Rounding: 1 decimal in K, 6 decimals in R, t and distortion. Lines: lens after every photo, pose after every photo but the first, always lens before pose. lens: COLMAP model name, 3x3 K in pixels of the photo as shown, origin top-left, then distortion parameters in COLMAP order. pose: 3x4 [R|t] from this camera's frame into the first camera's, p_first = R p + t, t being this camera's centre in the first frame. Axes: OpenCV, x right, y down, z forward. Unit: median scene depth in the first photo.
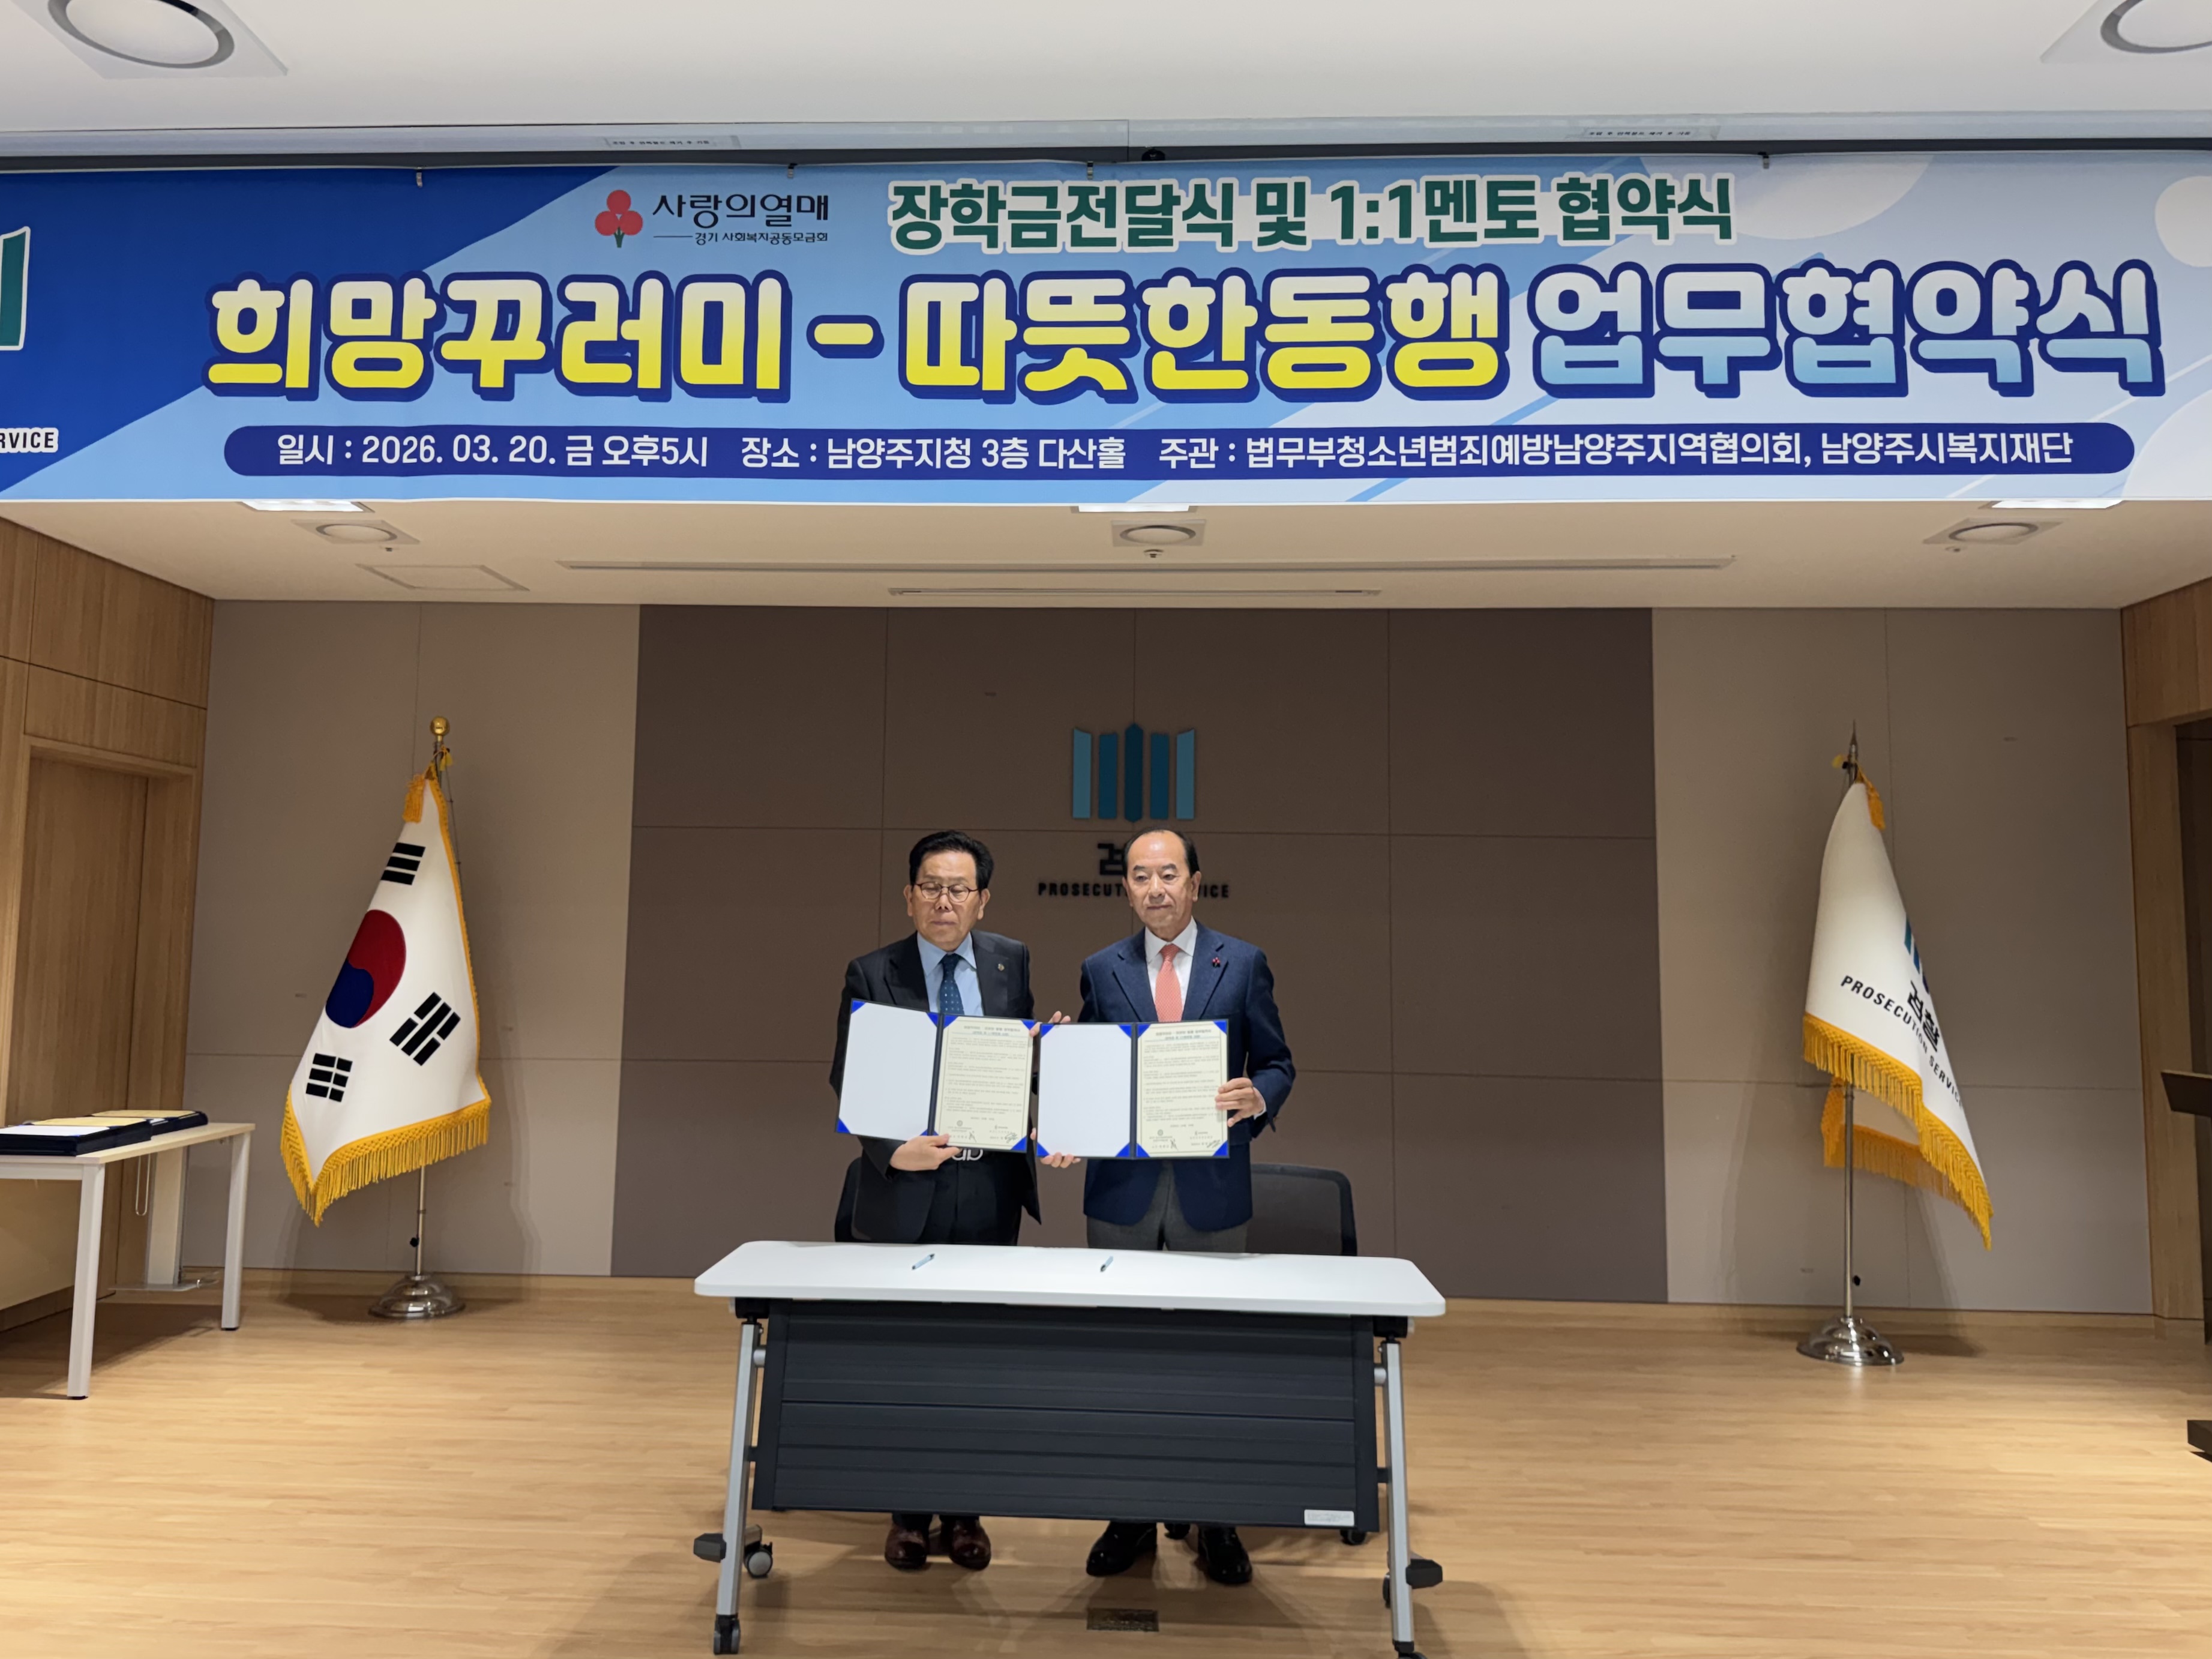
lens RADIAL K [[1901.0, 0, 1031.6], [0, 1901.0, 758.6], [0, 0, 1]] dist [0.116994, -0.274452]
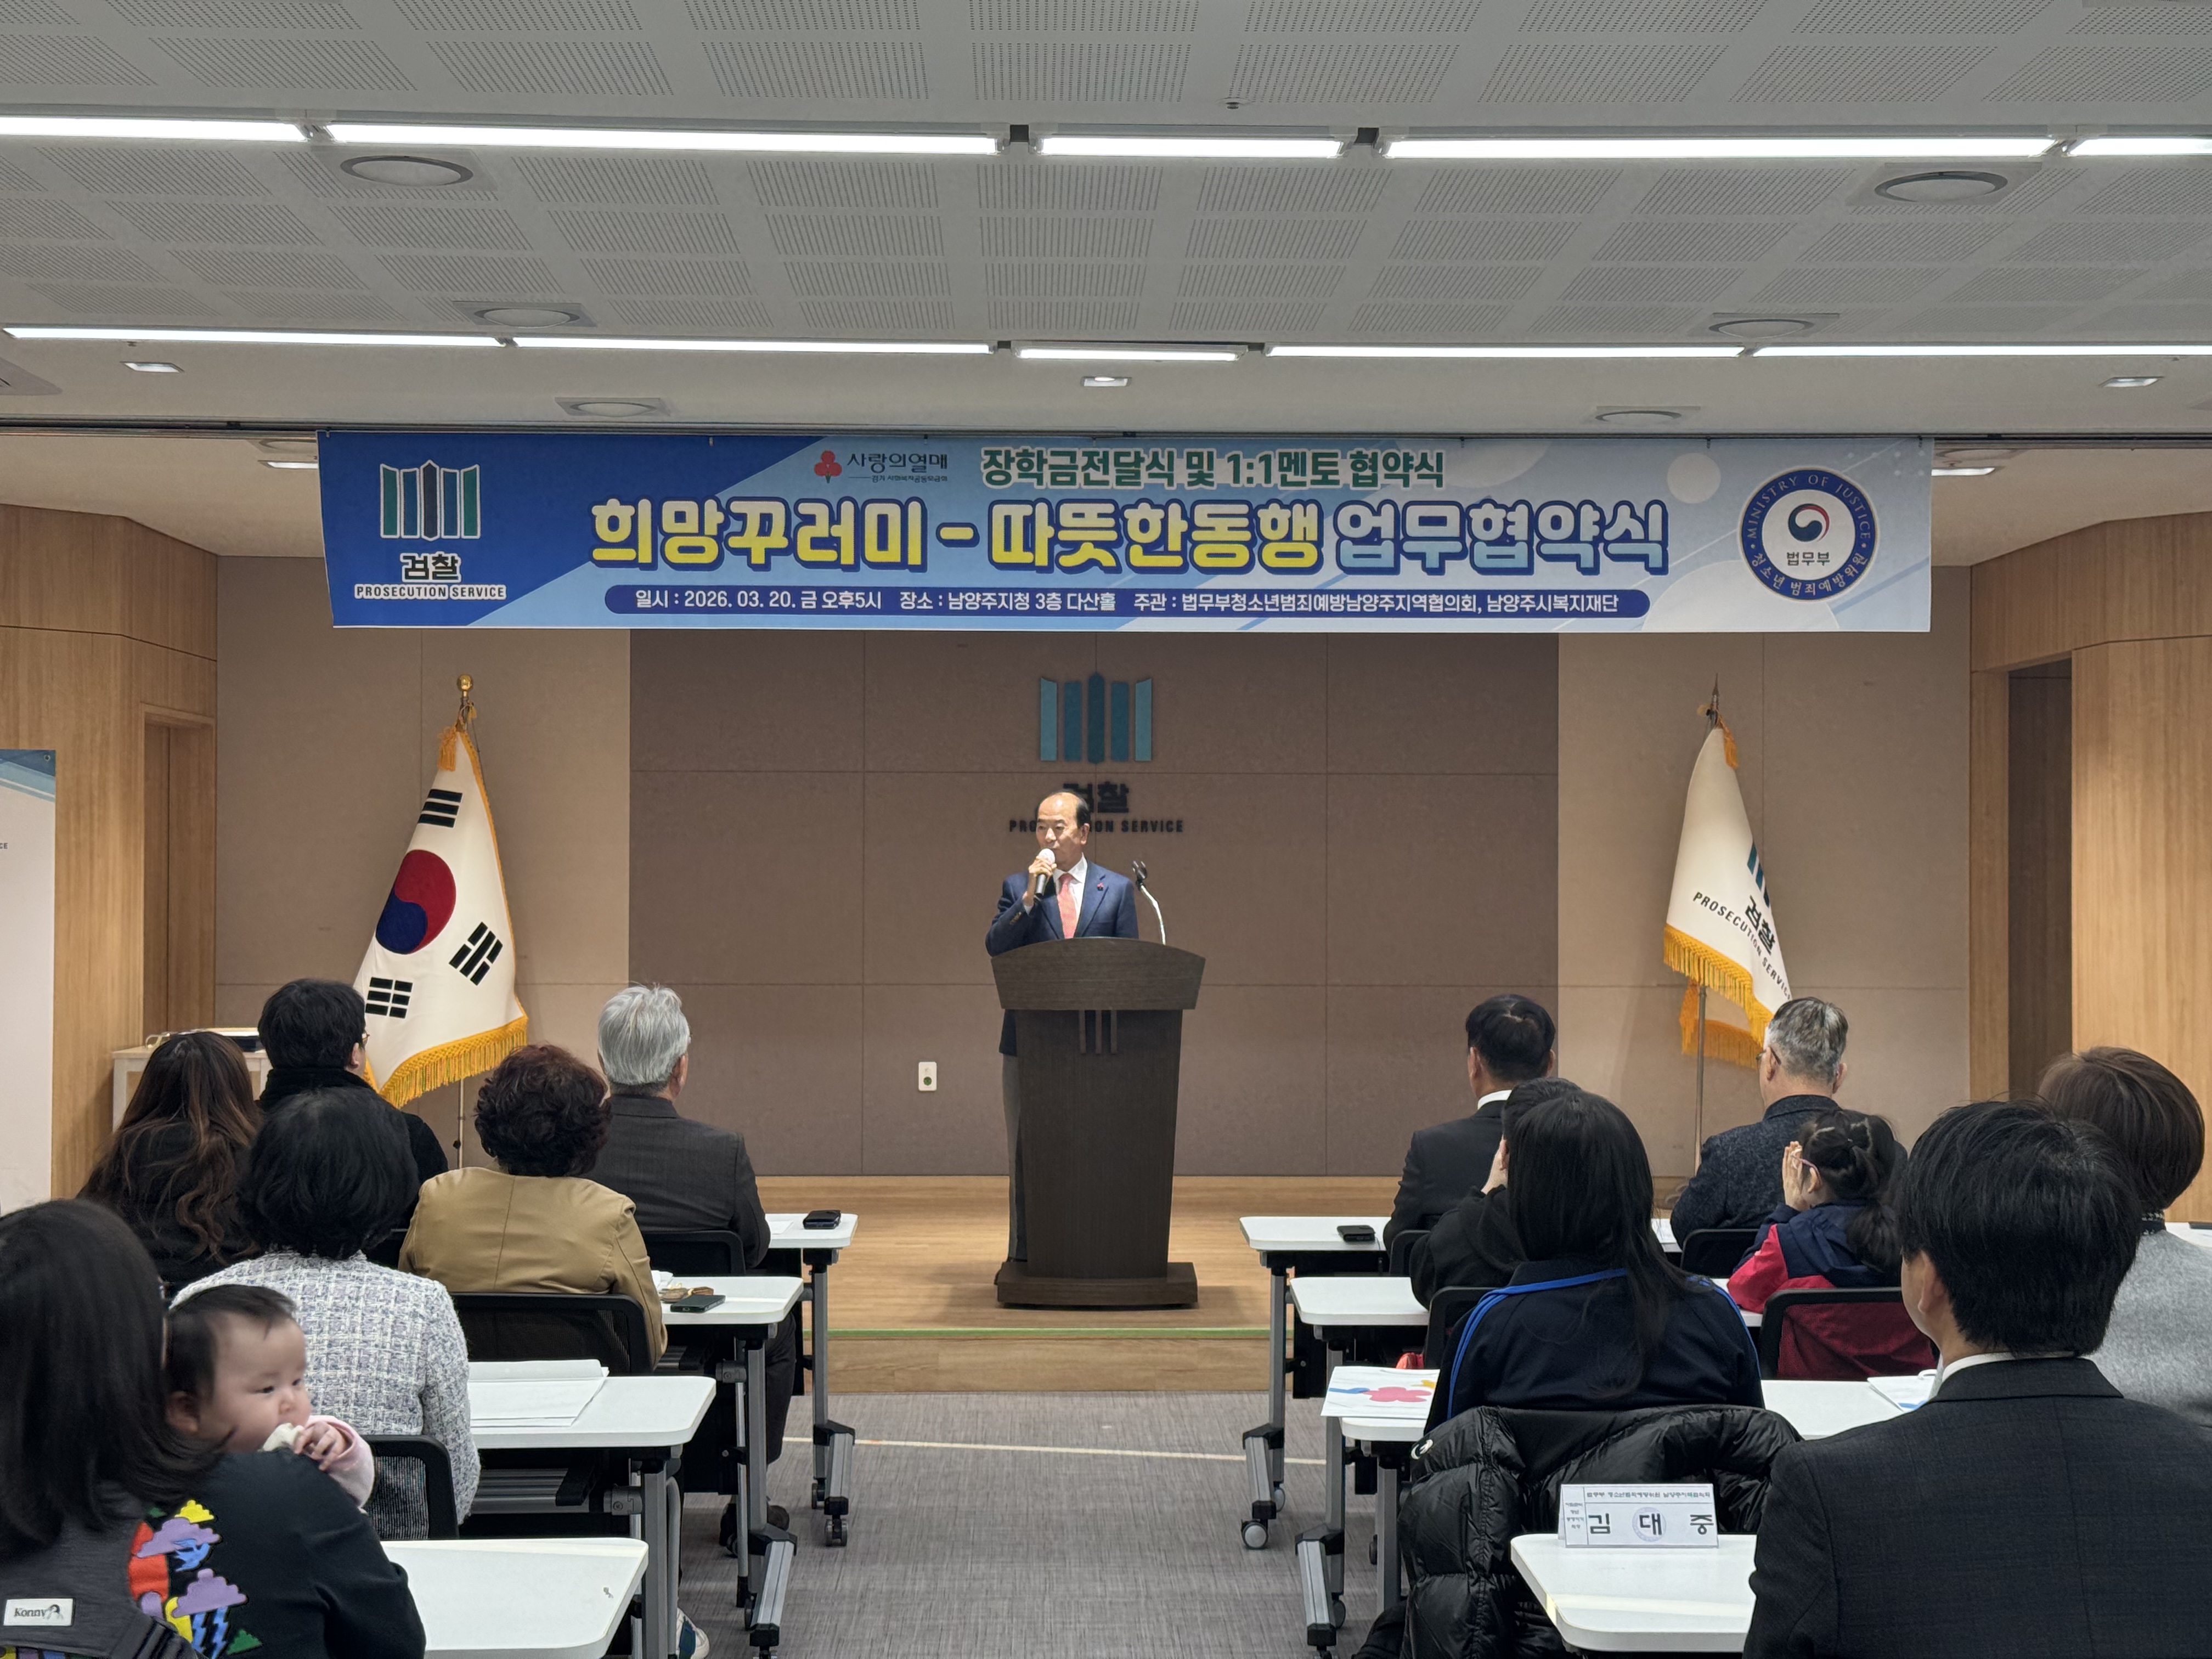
lens RADIAL K [[3091.4, 0, 1106.0], [0, 3091.4, 829.5], [0, 0, 1]] dist [-0.020498, -0.015764]
pose [[0.997323, -0.010156, 0.072412, -0.171300], [0.004229, 0.996661, 0.081541, -0.181568], [-0.072998, -0.081017, 0.994036, -1.900044]]
